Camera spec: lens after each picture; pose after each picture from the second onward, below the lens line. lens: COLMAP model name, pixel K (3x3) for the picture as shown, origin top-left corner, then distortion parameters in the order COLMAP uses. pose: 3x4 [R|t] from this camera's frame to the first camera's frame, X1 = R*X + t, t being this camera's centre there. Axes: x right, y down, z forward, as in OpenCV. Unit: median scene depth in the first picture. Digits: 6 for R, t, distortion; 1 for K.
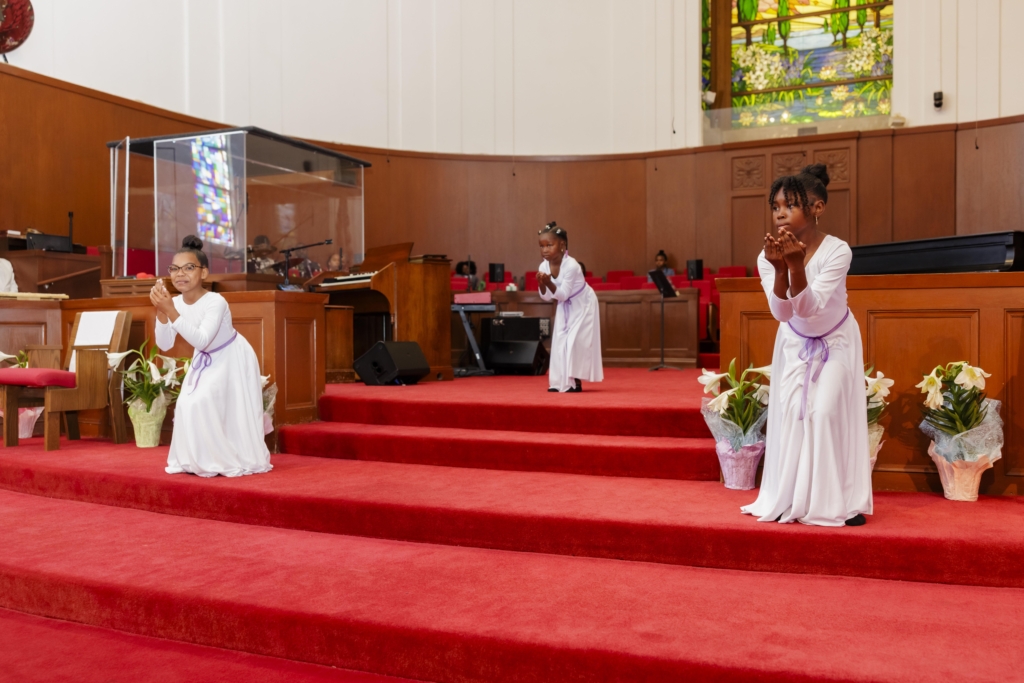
lens RADIAL K [[922.8, 0, 530.6], [0, 922.8, 342.3], [0, 0, 1]] dist [0.012679, 0.004339]
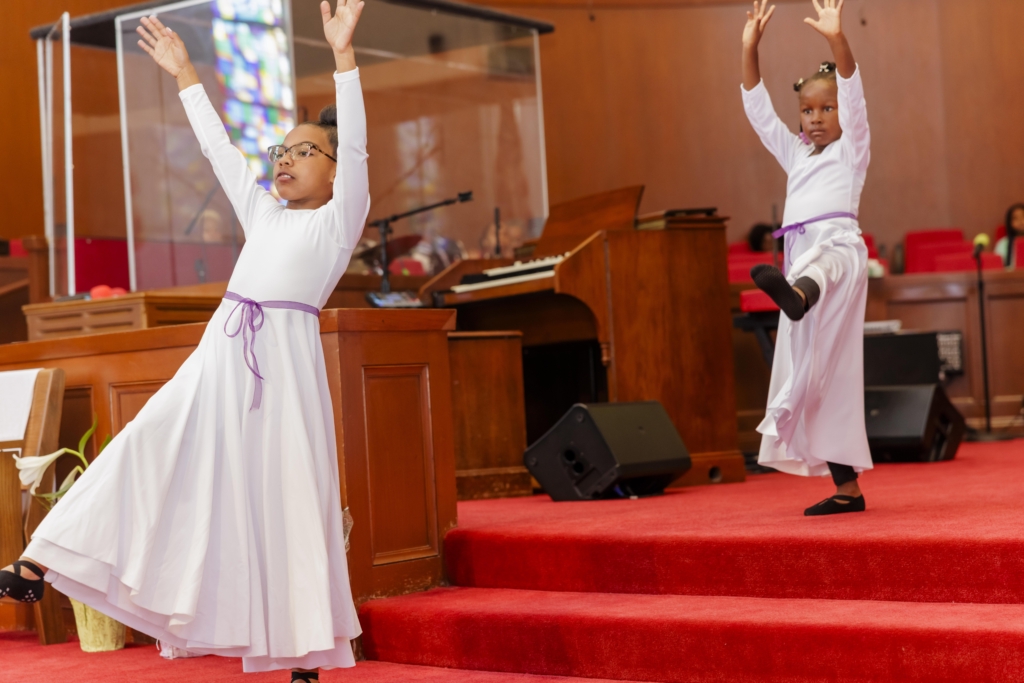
lens RADIAL K [[1926.5, 0, 531.2], [0, 1926.5, 342.4], [0, 0, 1]] dist [0.007319, -0.002185]
pose [[0.977515, -0.053717, -0.203908, 0.009789], [0.048617, 0.998369, -0.029941, -0.003544], [0.205184, 0.019354, 0.978532, 0.044481]]
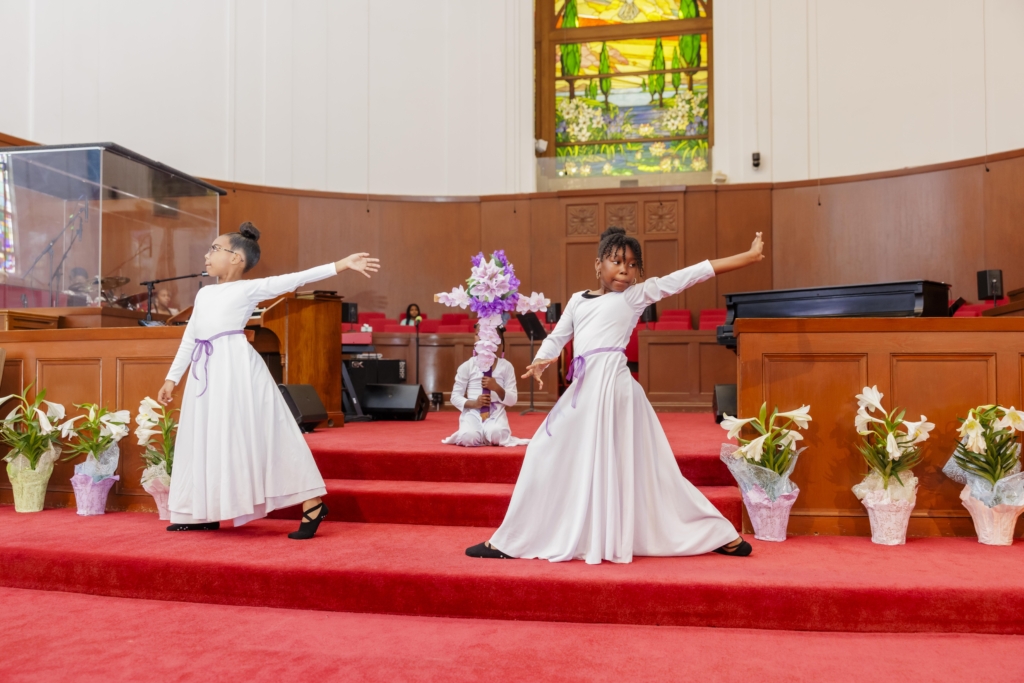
lens RADIAL K [[910.8, 0, 503.2], [0, 910.8, 345.7], [0, 0, 1]] dist [0.000648, 0.013057]
pose [[0.975278, 0.009887, 0.220760, -0.121499], [-0.000243, 0.999046, -0.043668, -0.000006], [-0.220981, 0.042535, 0.974350, 0.067486]]
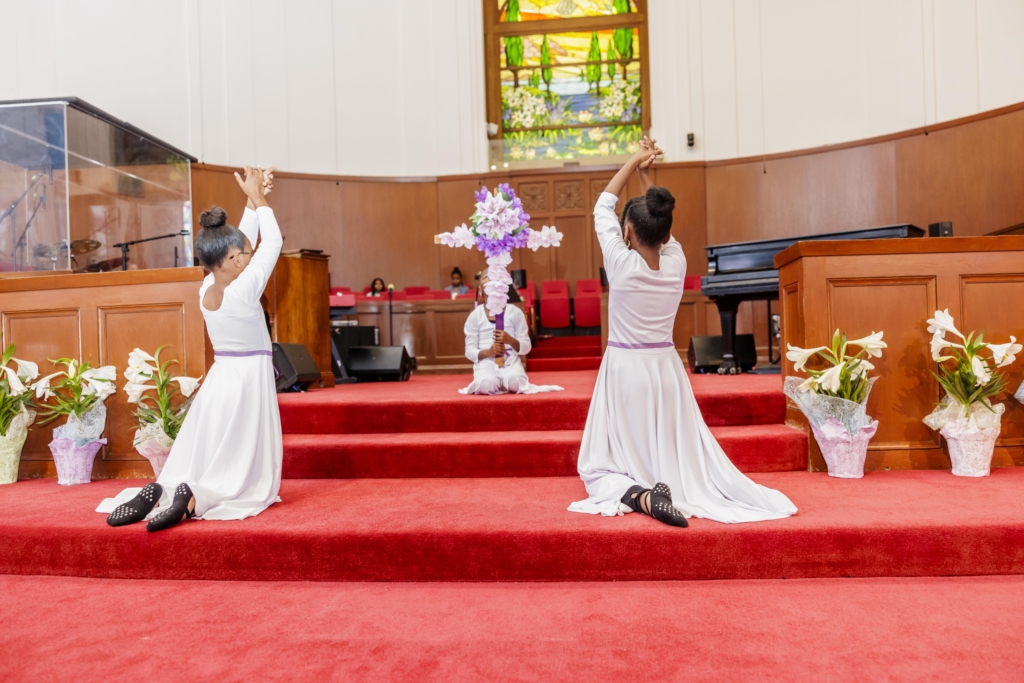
lens RADIAL K [[795.2, 0, 514.9], [0, 795.2, 345.6], [0, 0, 1]] dist [0.017635, -0.011975]
pose [[0.948886, -0.021457, 0.314889, -0.150808], [0.028730, 0.999416, -0.018474, 0.018414], [-0.314308, 0.026577, 0.948949, 0.180568]]
